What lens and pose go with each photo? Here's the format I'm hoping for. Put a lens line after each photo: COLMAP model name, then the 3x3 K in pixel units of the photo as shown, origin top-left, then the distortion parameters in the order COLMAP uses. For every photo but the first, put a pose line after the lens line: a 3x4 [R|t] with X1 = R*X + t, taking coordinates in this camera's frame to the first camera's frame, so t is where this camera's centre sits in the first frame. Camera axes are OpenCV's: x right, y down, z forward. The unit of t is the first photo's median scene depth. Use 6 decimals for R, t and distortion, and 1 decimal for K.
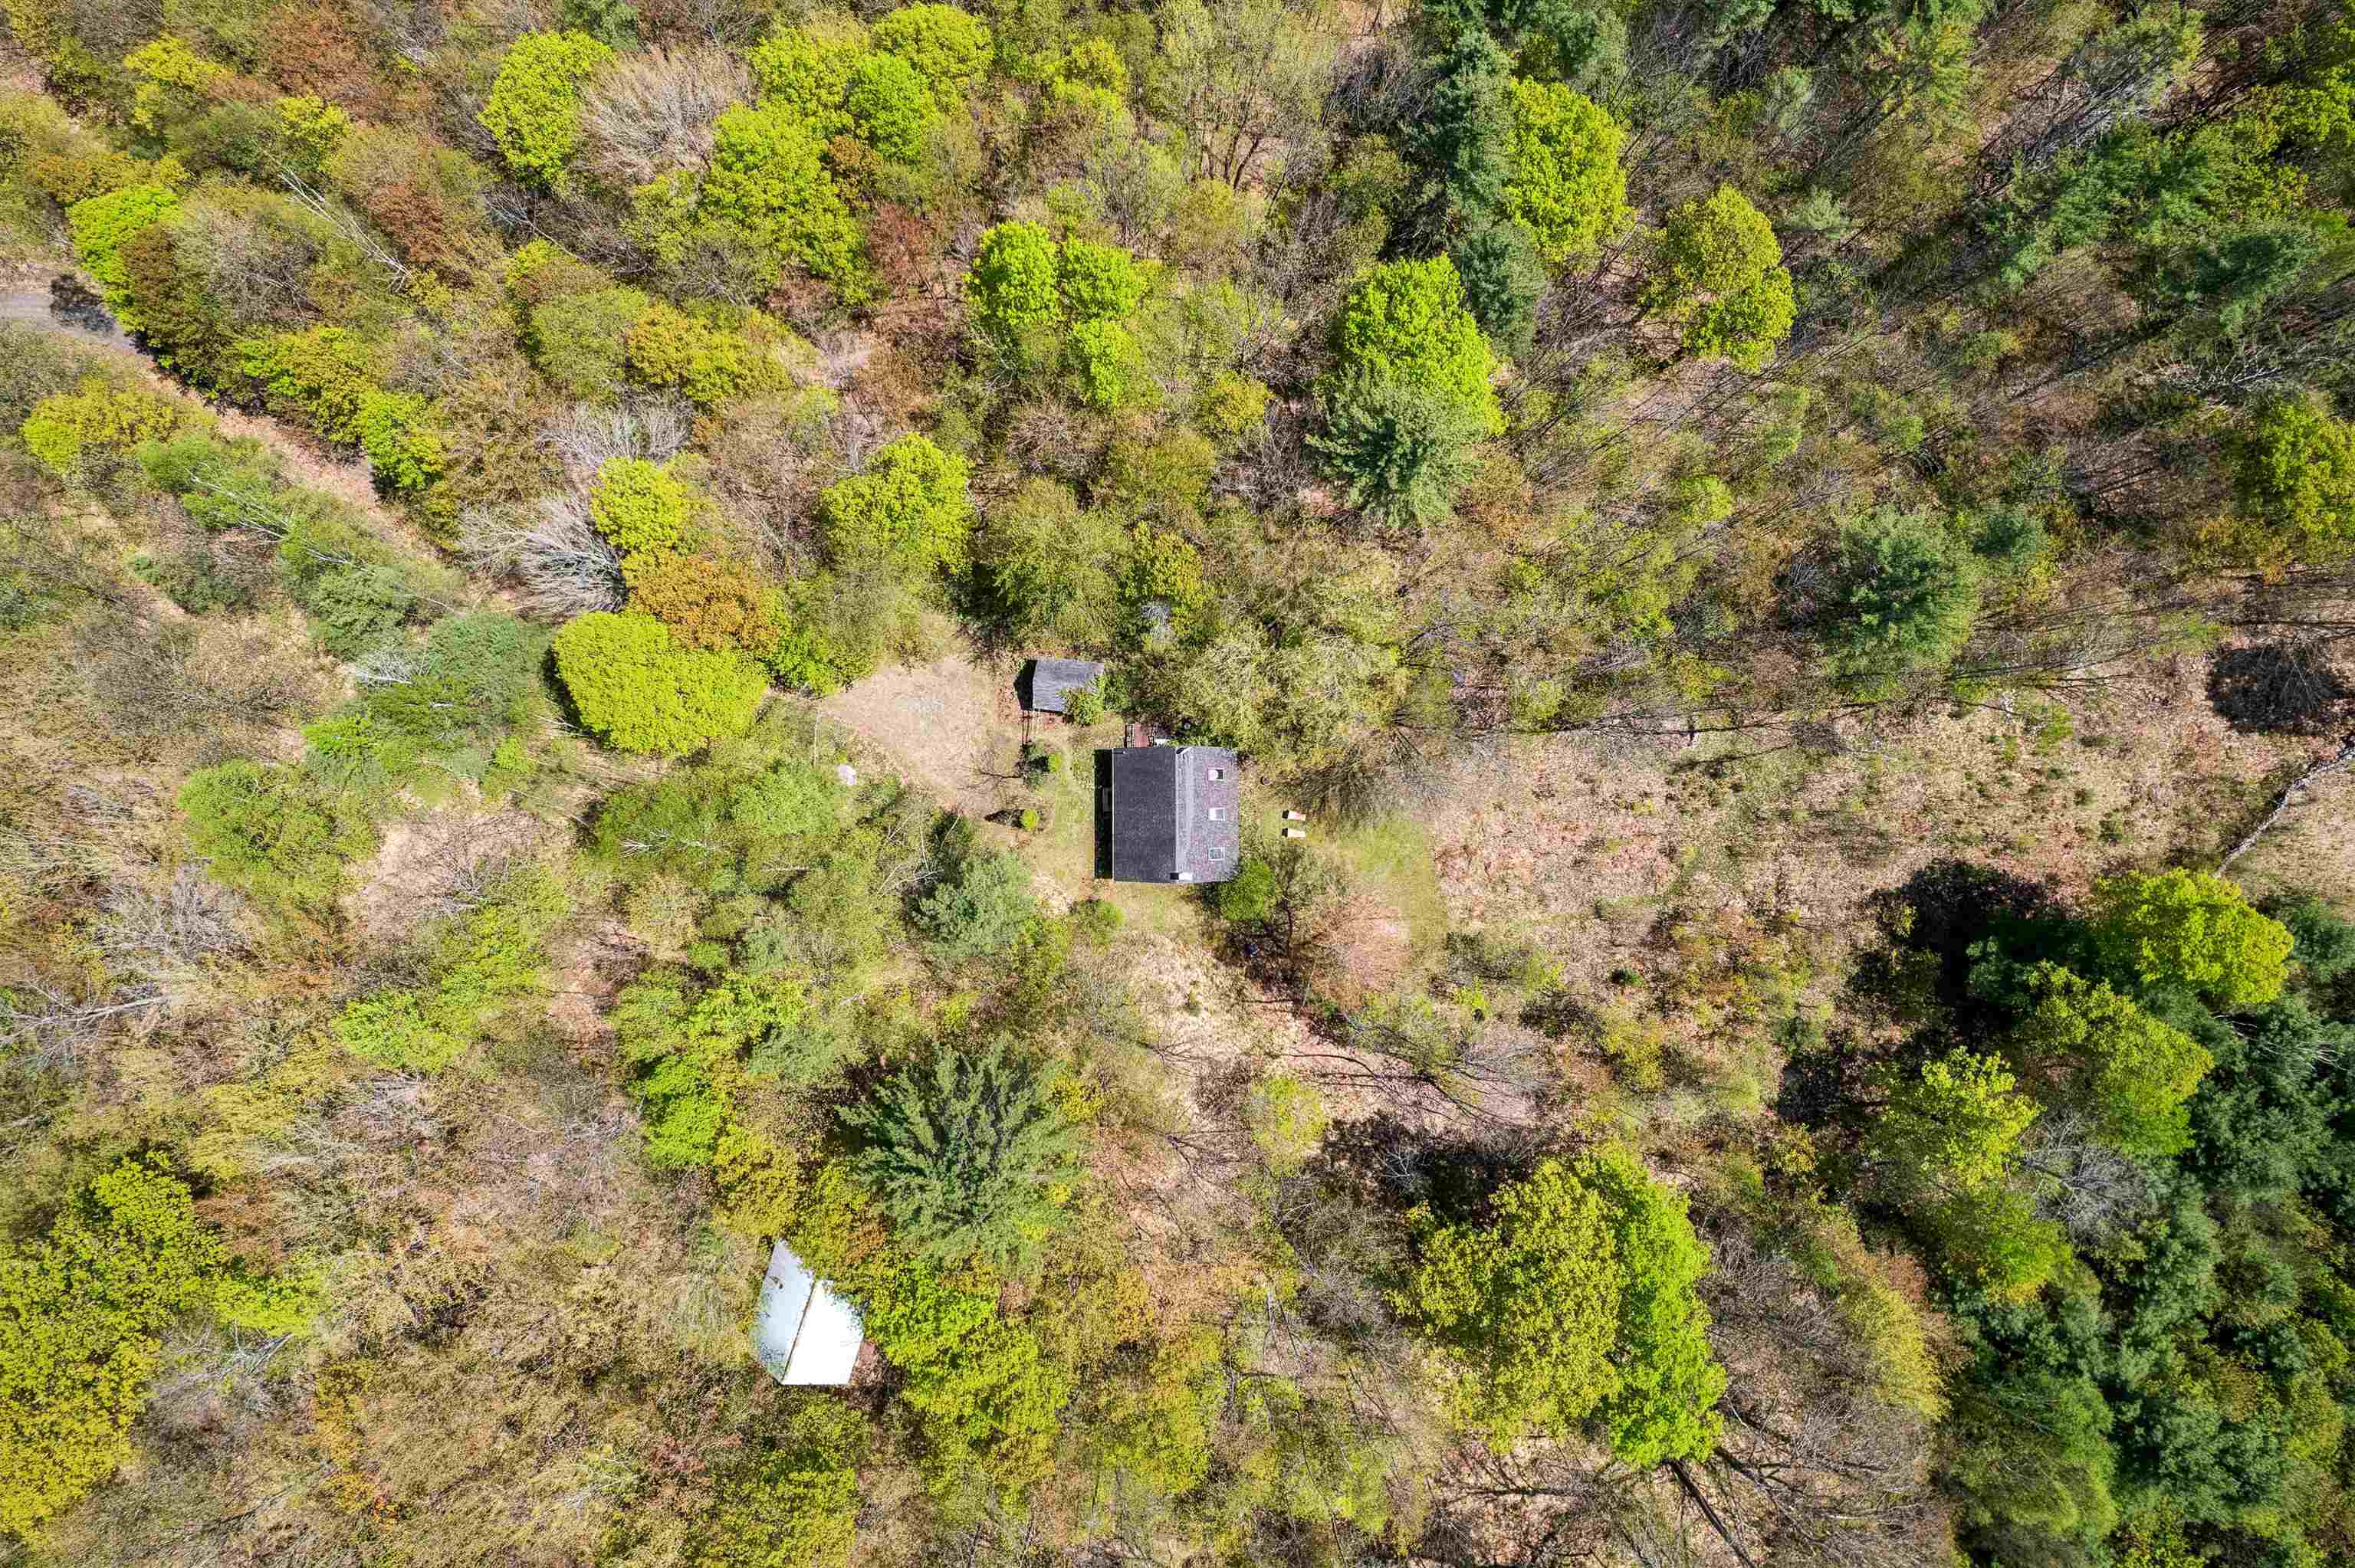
lens RADIAL K [[1494.4, 0, 1178.3], [0, 1494.4, 785.6], [0, 0, 1]] dist [0.000222, -0.000026]
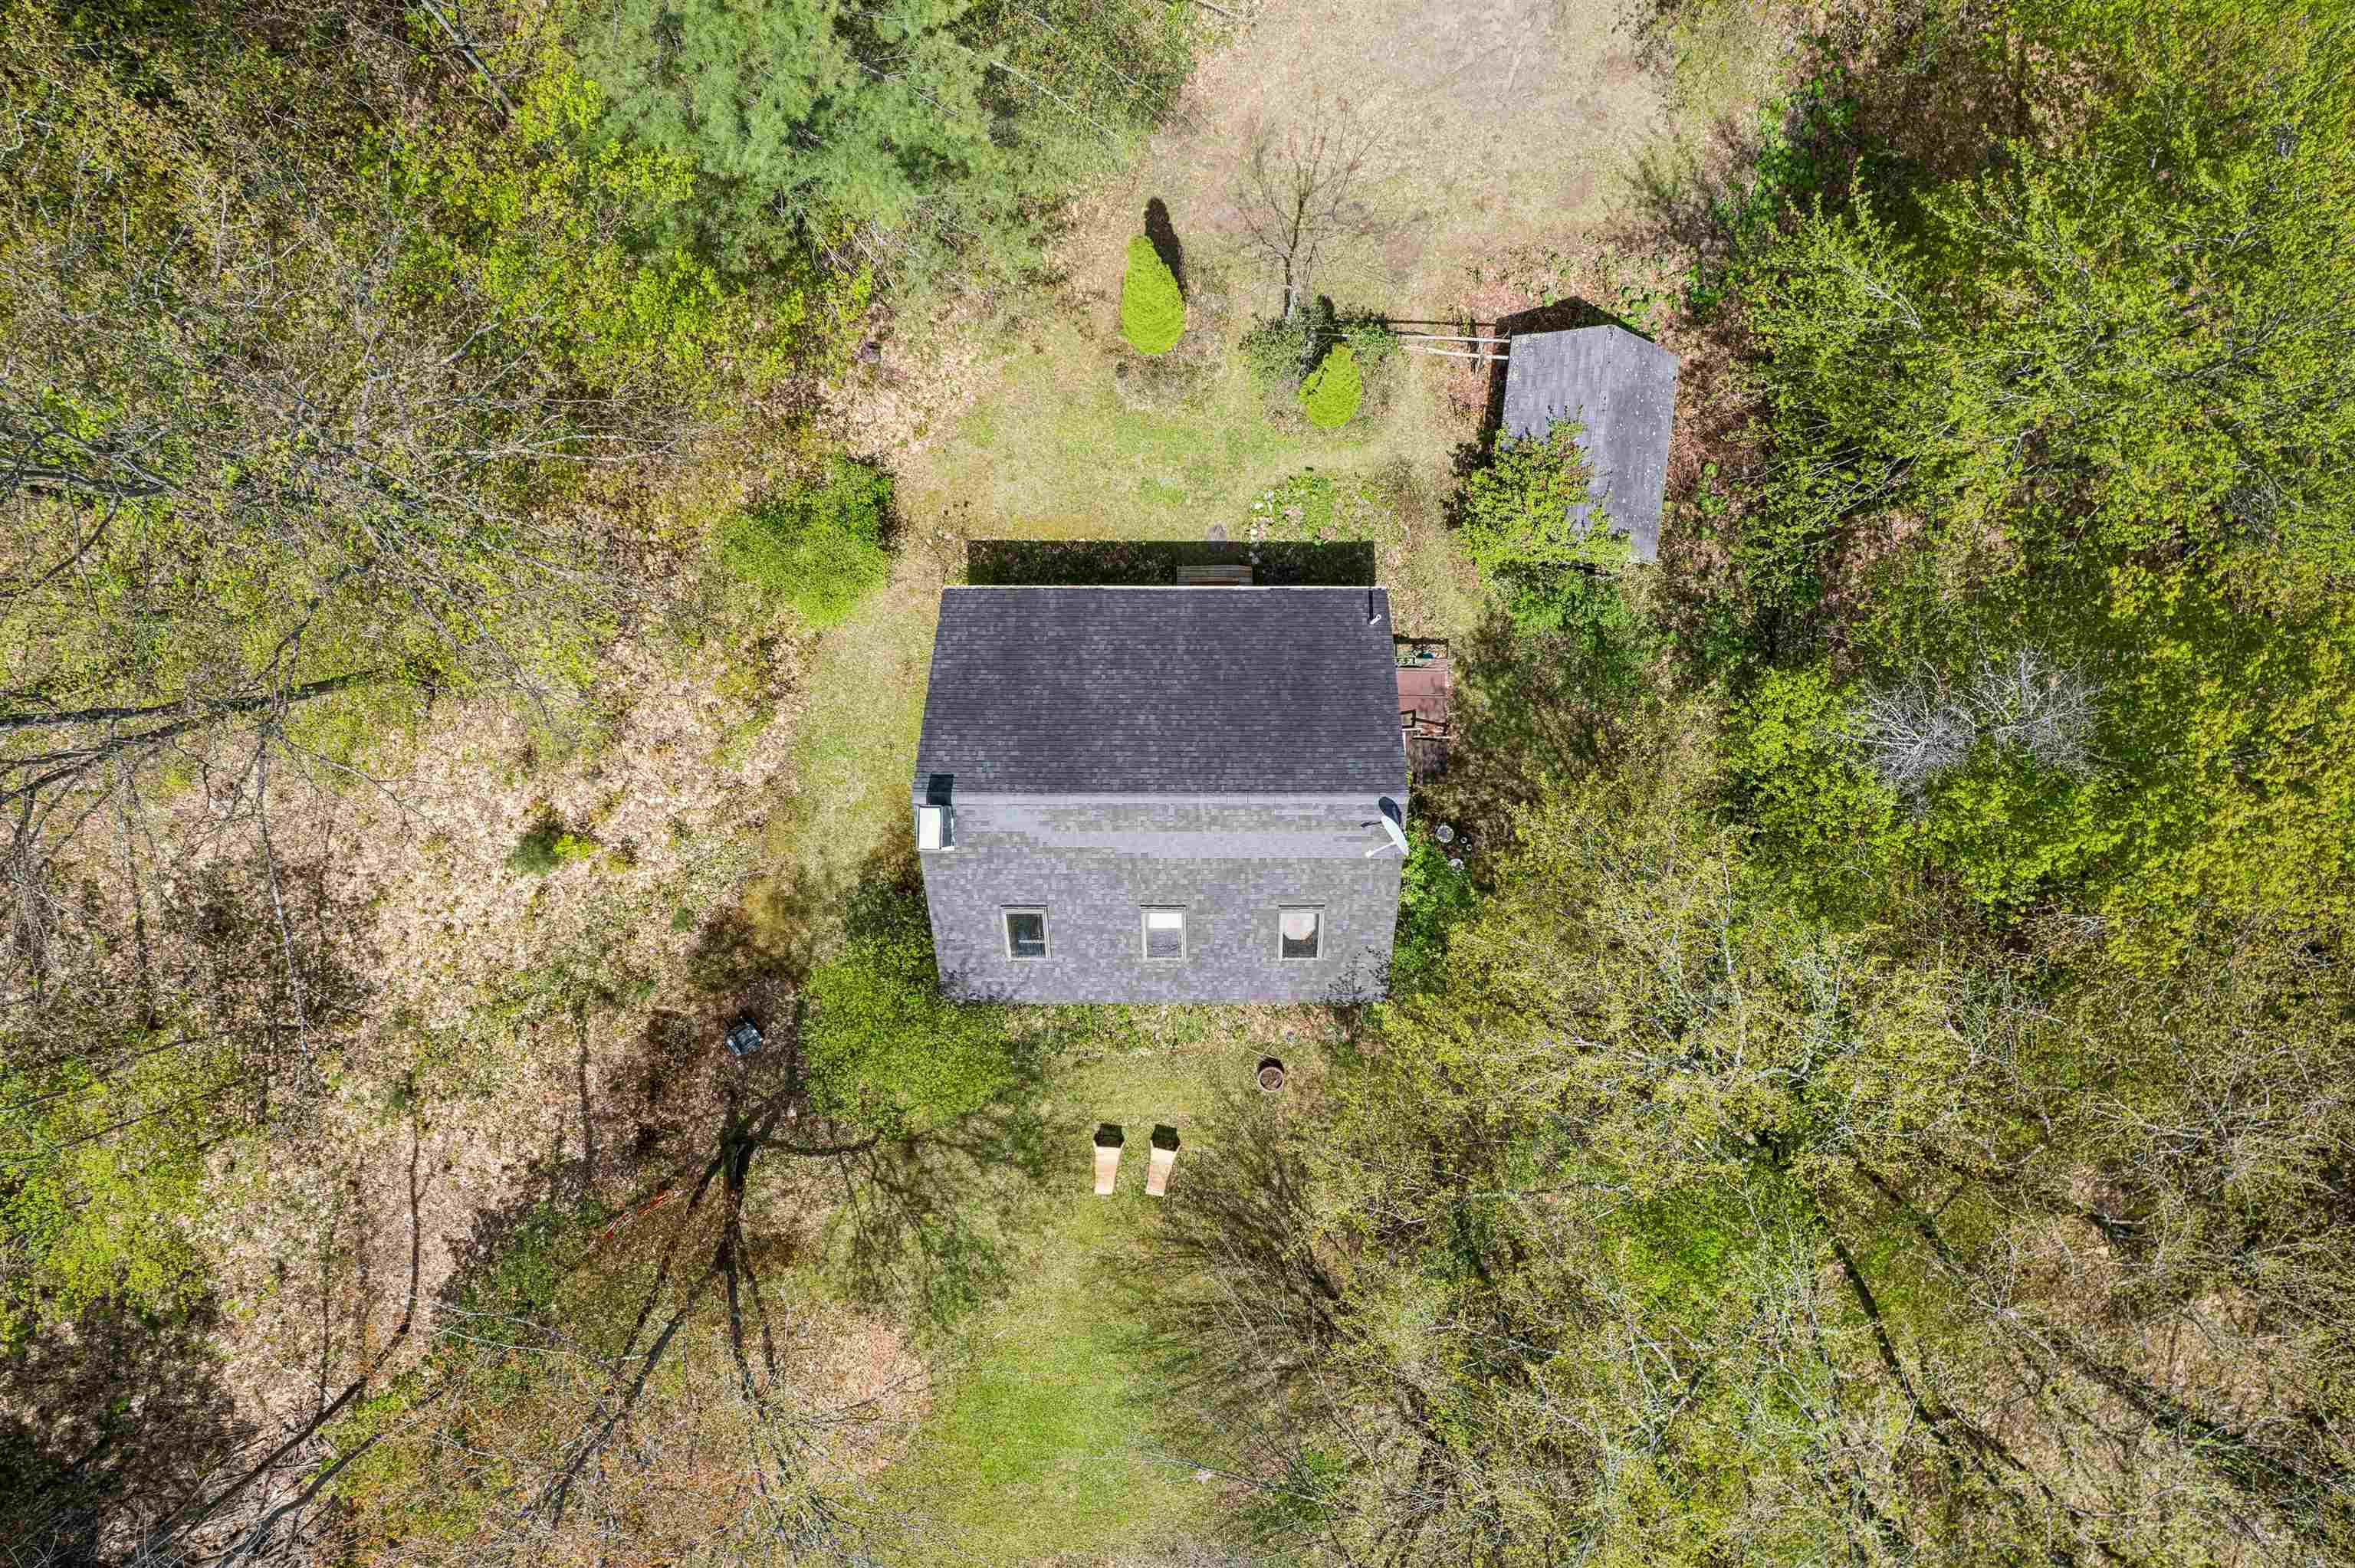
lens RADIAL K [[1494.4, 0, 1179.2], [0, 1494.4, 784.6], [0, 0, 1]] dist [0.000222, -0.000026]
pose [[-0.006706, 0.999795, -0.019122, 0.001537], [-0.999605, -0.006181, 0.027426, 0.008319], [0.027303, 0.019298, 0.999441, 0.687462]]
